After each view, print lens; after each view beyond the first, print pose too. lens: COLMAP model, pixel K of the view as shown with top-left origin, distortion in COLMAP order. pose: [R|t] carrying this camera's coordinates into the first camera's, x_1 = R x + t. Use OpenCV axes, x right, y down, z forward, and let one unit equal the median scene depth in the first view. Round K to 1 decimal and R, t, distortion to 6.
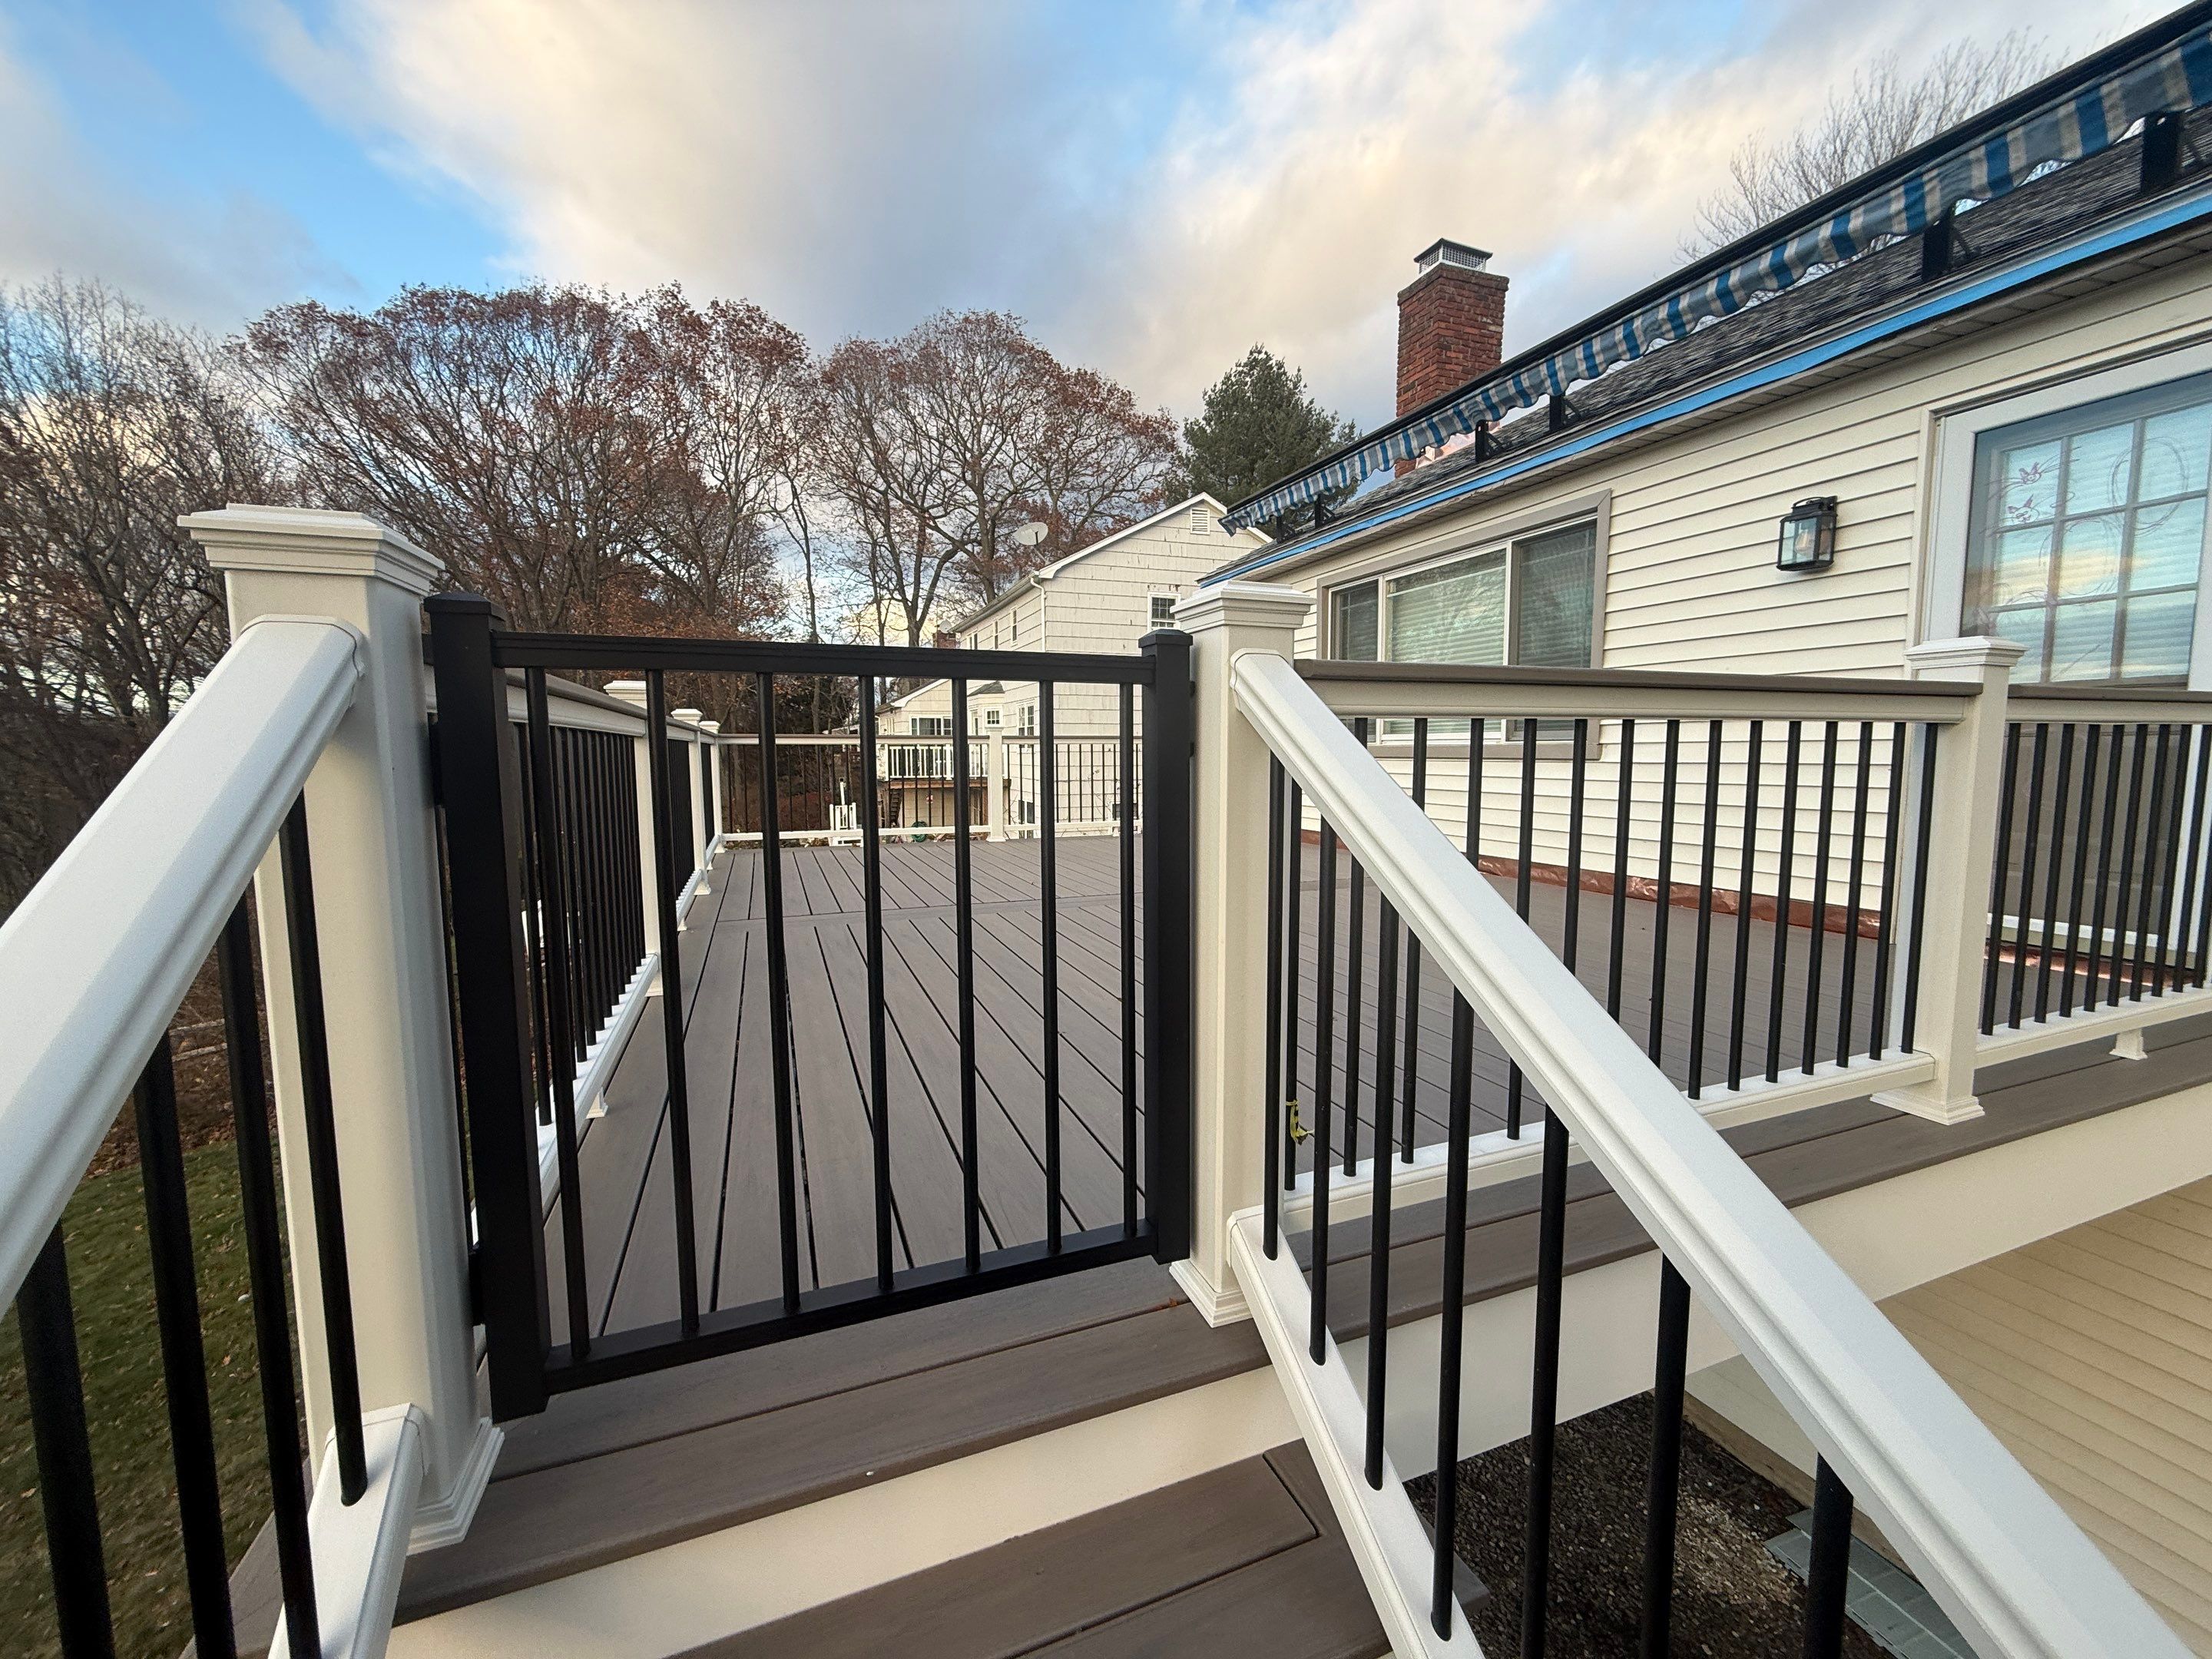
lens RADIAL K [[878.7, 0, 1106.0], [0, 878.7, 829.5], [0, 0, 1]] dist [-0.000553, 0.006097]
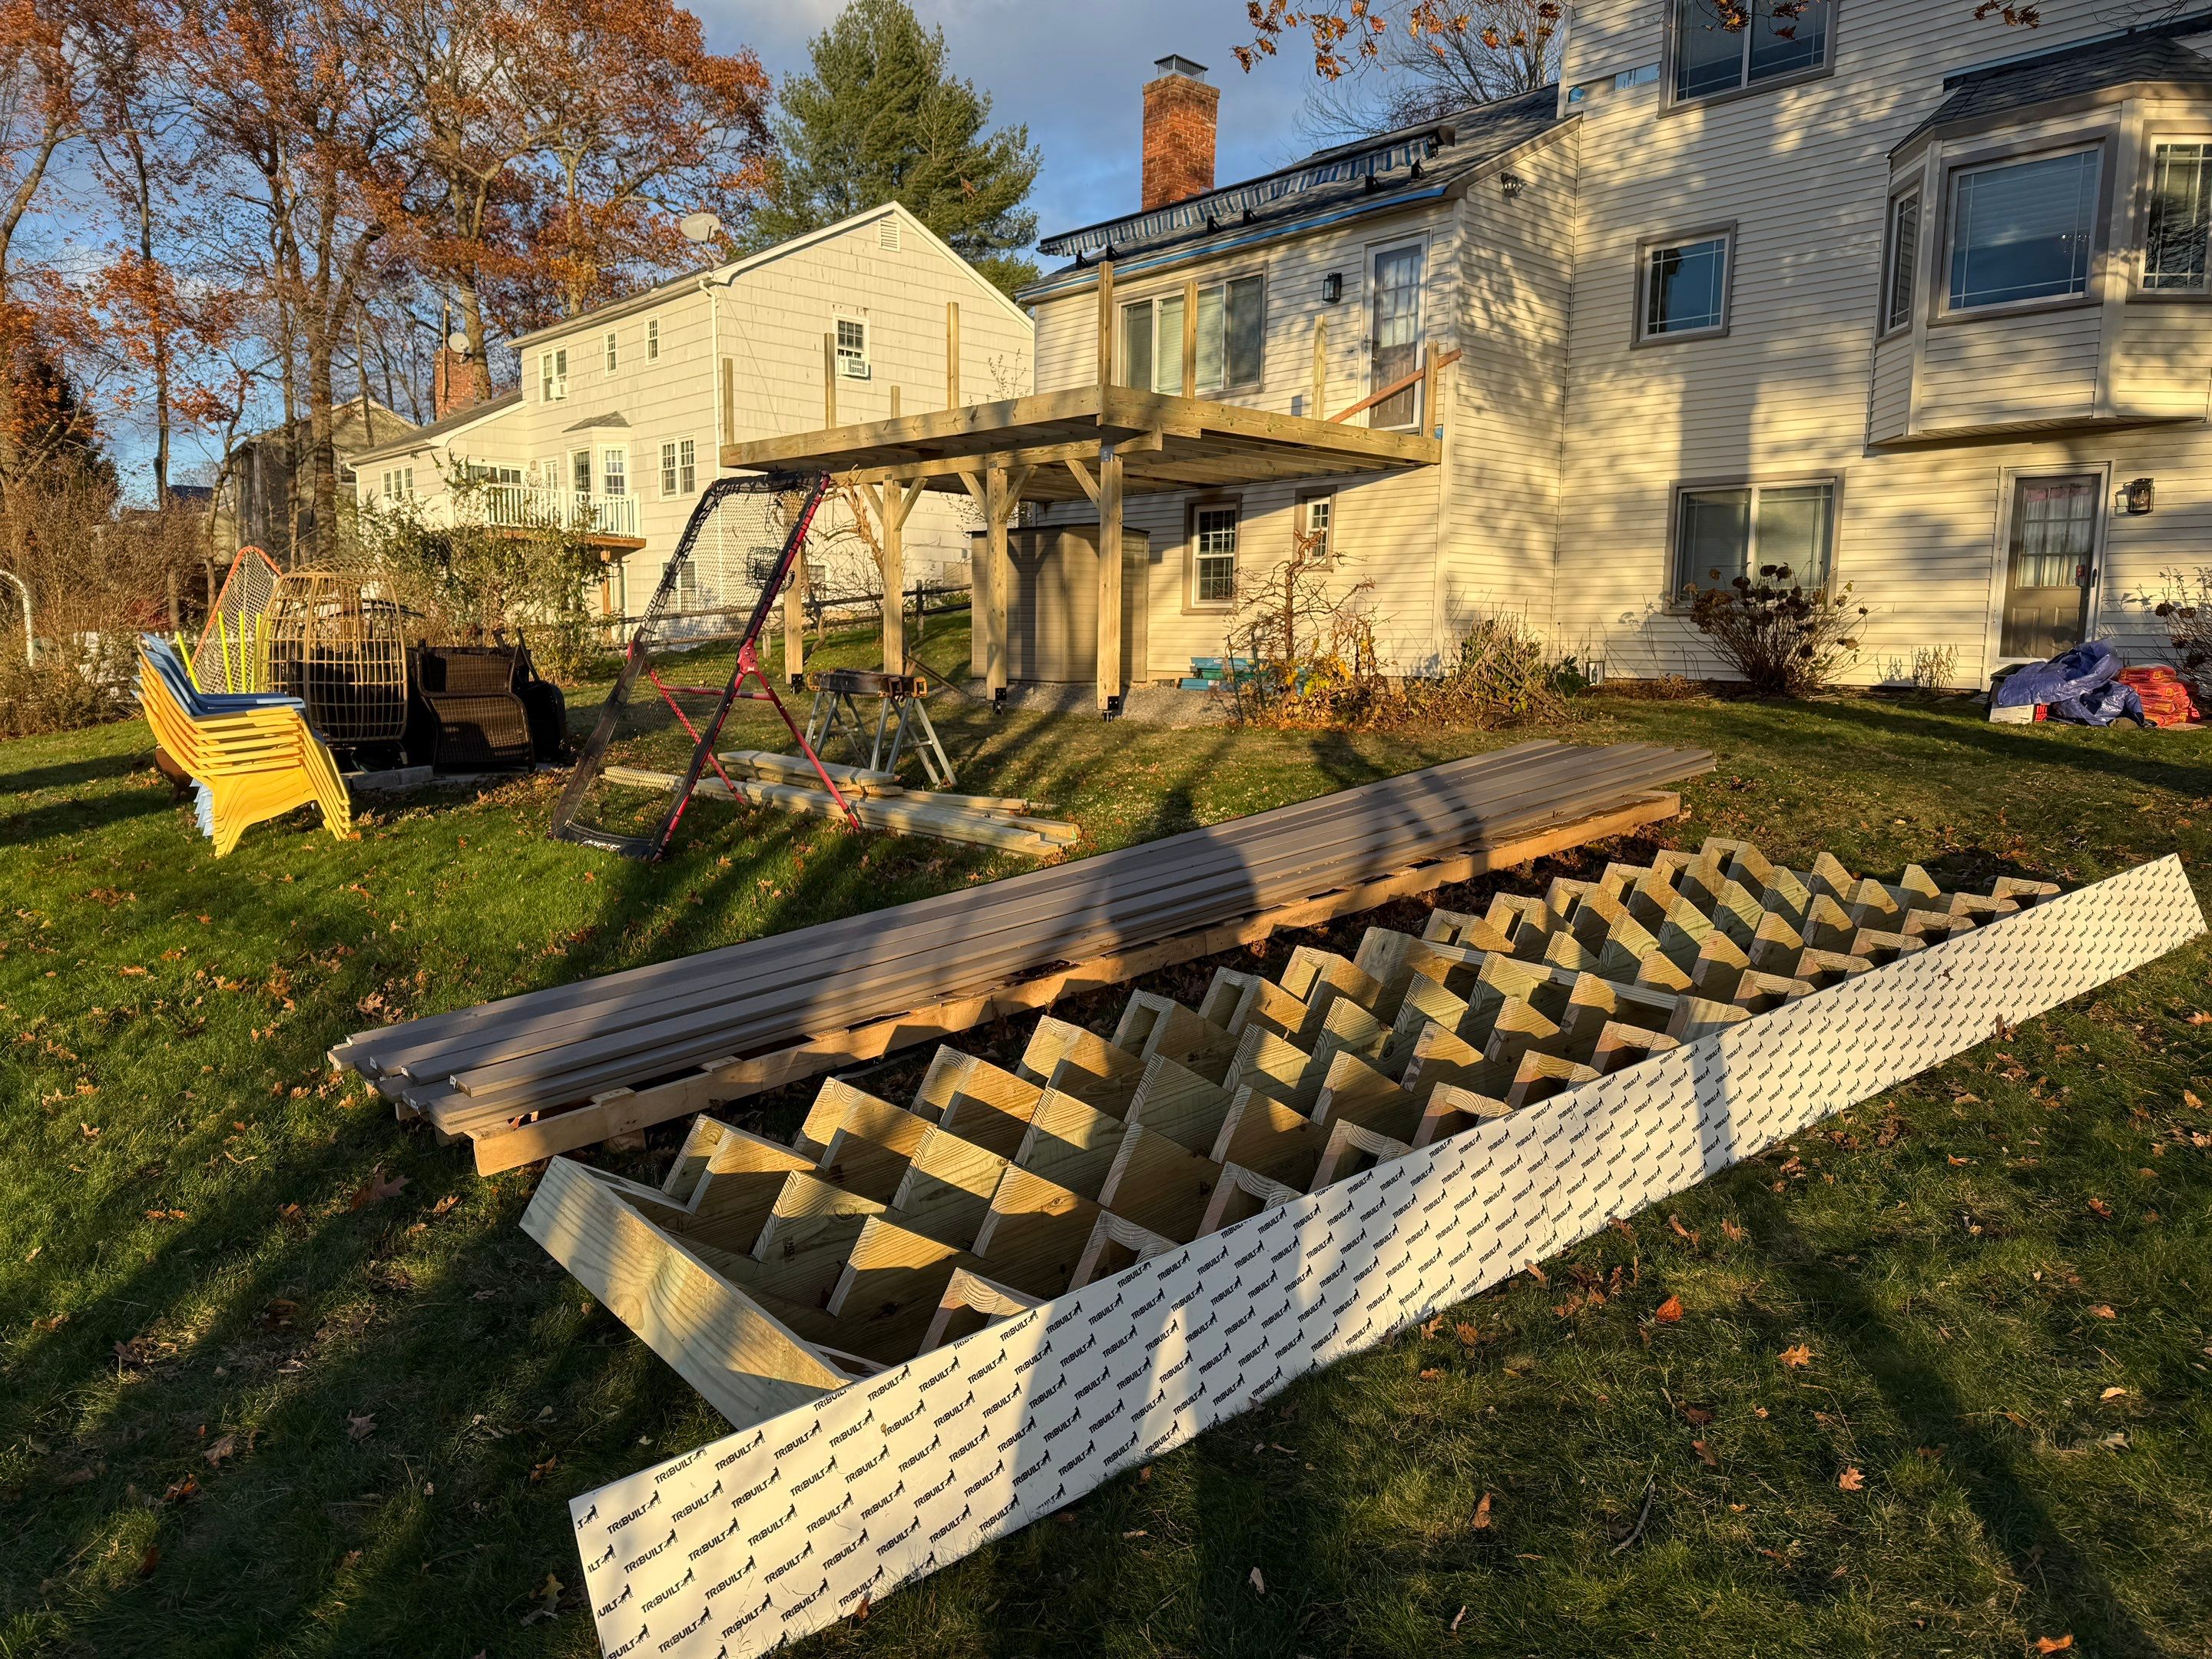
lens RADIAL K [[1568.4, 0, 1106.0], [0, 1568.4, 829.5], [0, 0, 1]] dist [0.077837, -0.069819]
pose [[0.934528, -0.019653, 0.355347, -0.589986], [0.011348, 0.999612, 0.025440, 0.444226], [-0.355709, -0.019742, 0.934388, -1.232262]]
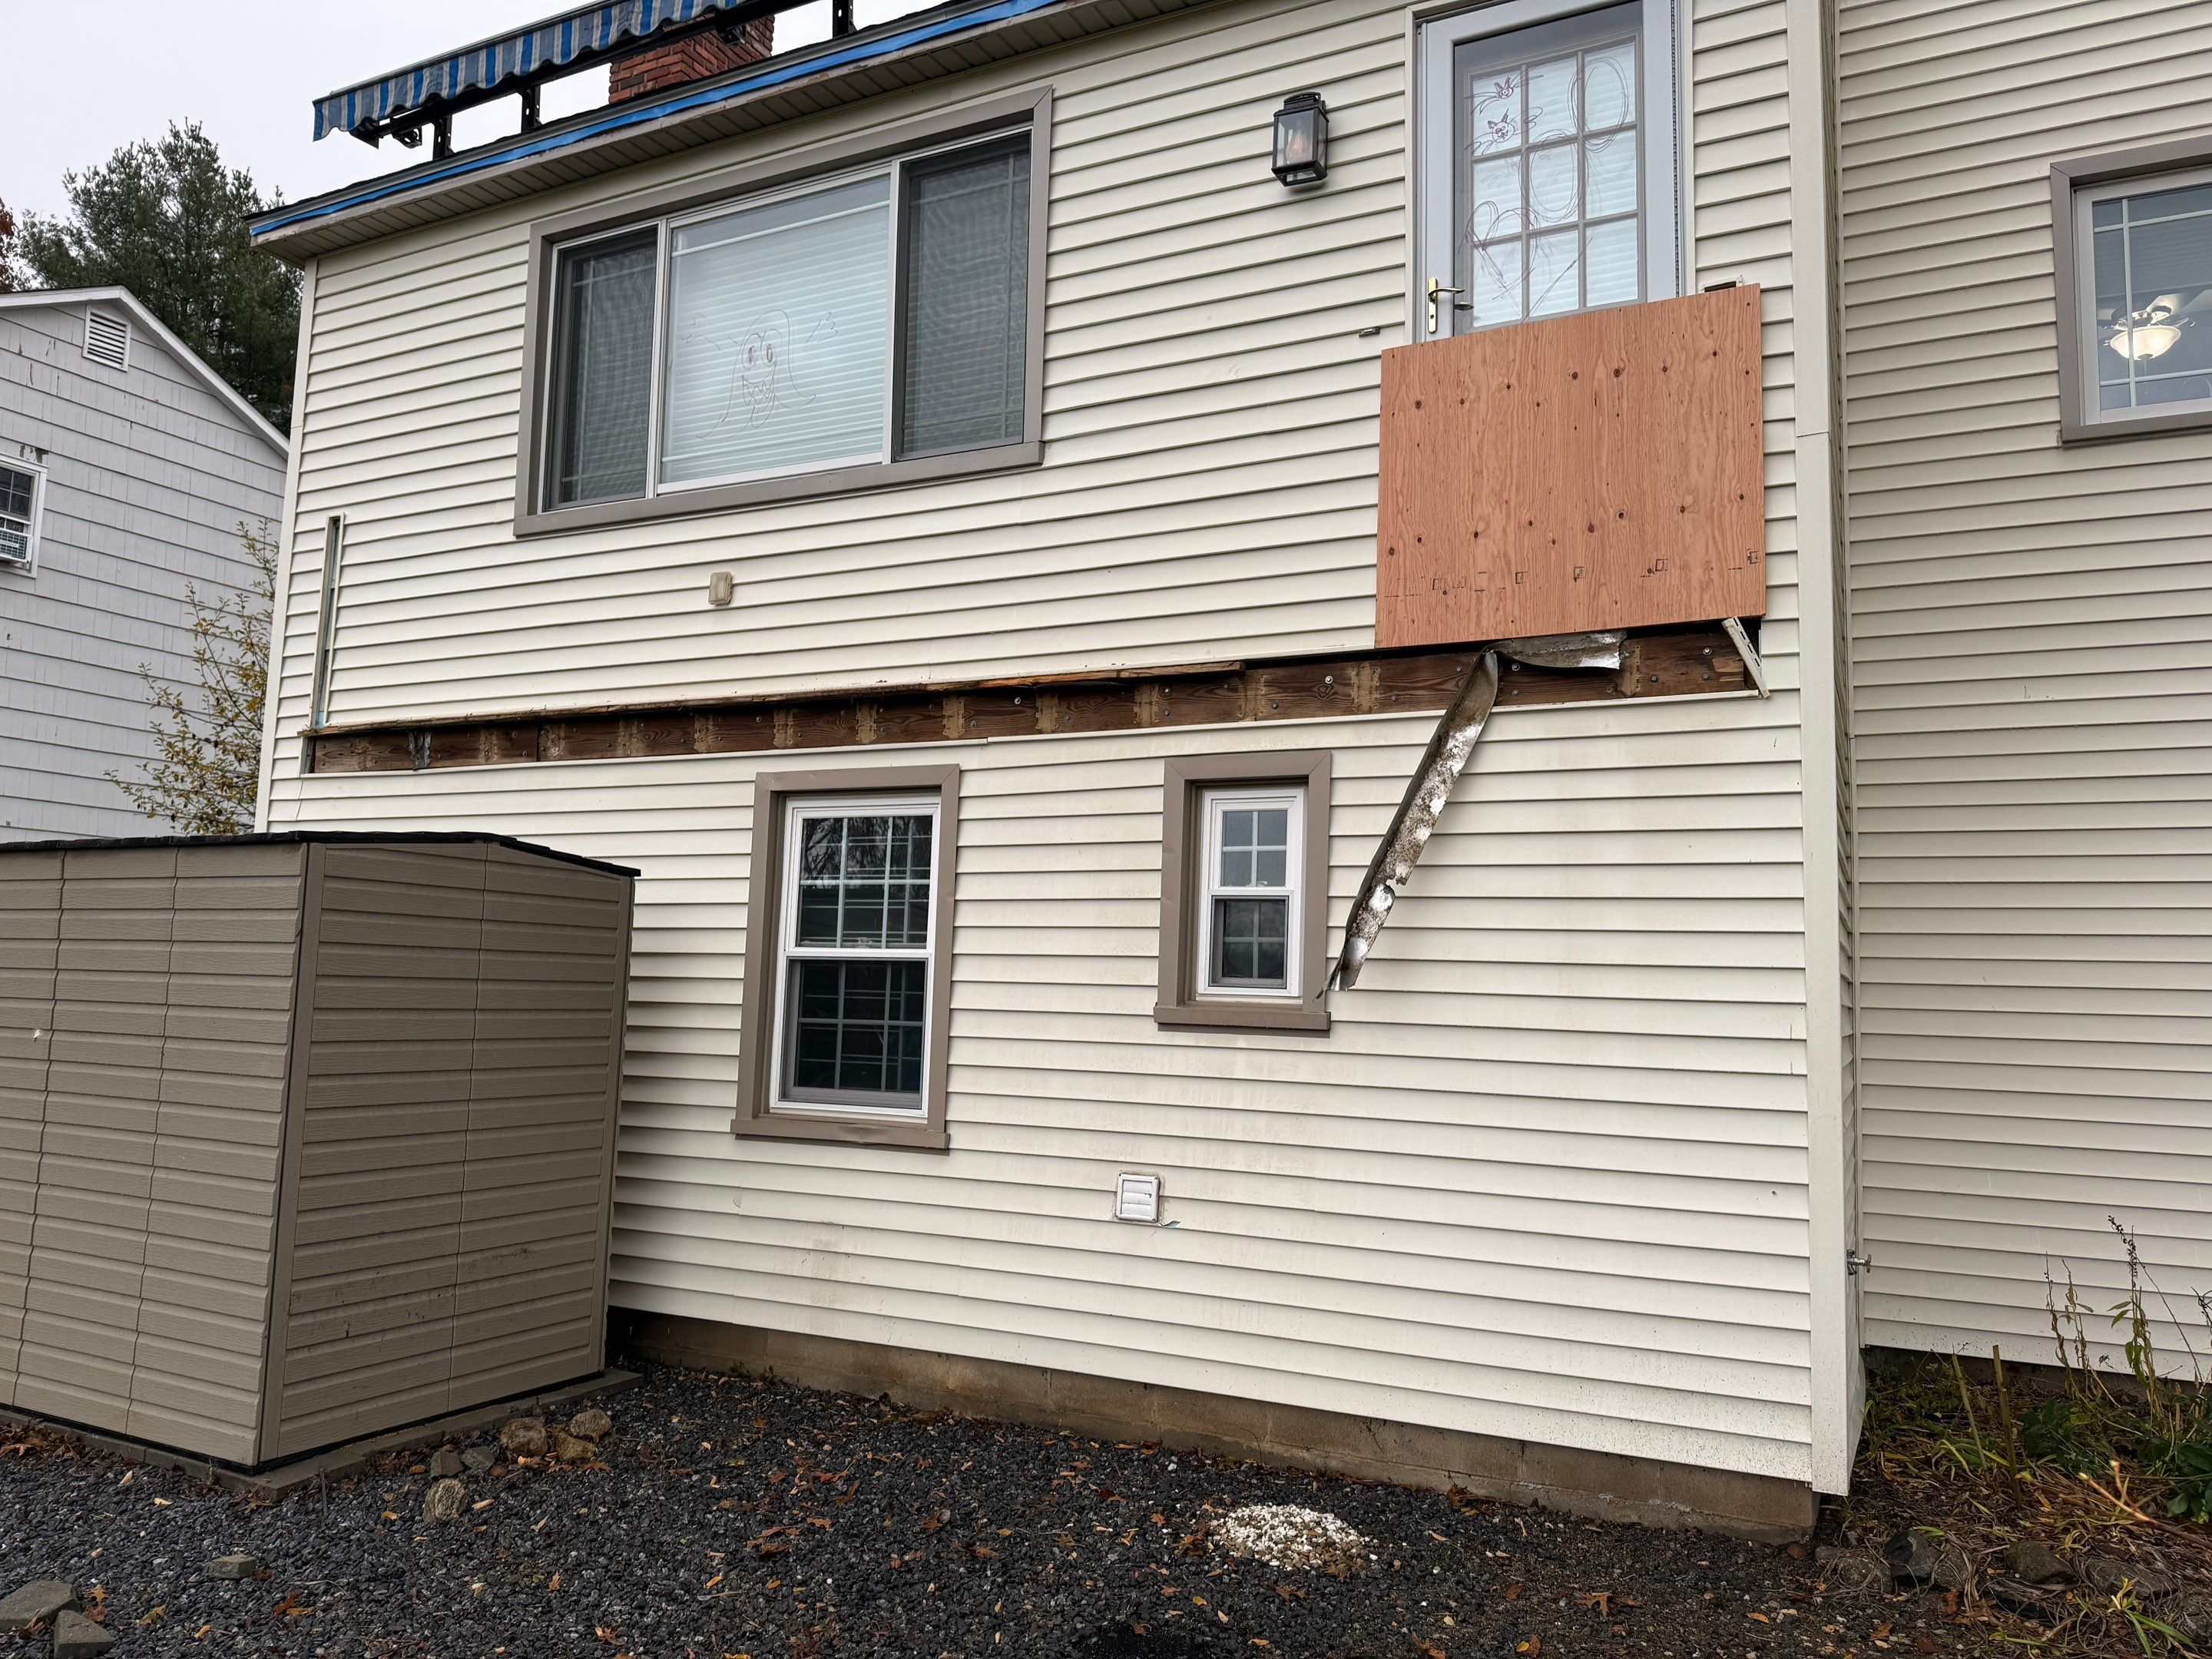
lens RADIAL K [[1568.4, 0, 1106.0], [0, 1568.4, 829.5], [0, 0, 1]] dist [0.077837, -0.069819]
pose [[0.740838, 0.099907, 0.664212, -0.087903], [0.029654, 0.983047, -0.180939, 0.213740], [-0.671029, 0.153743, 0.725316, 0.073626]]
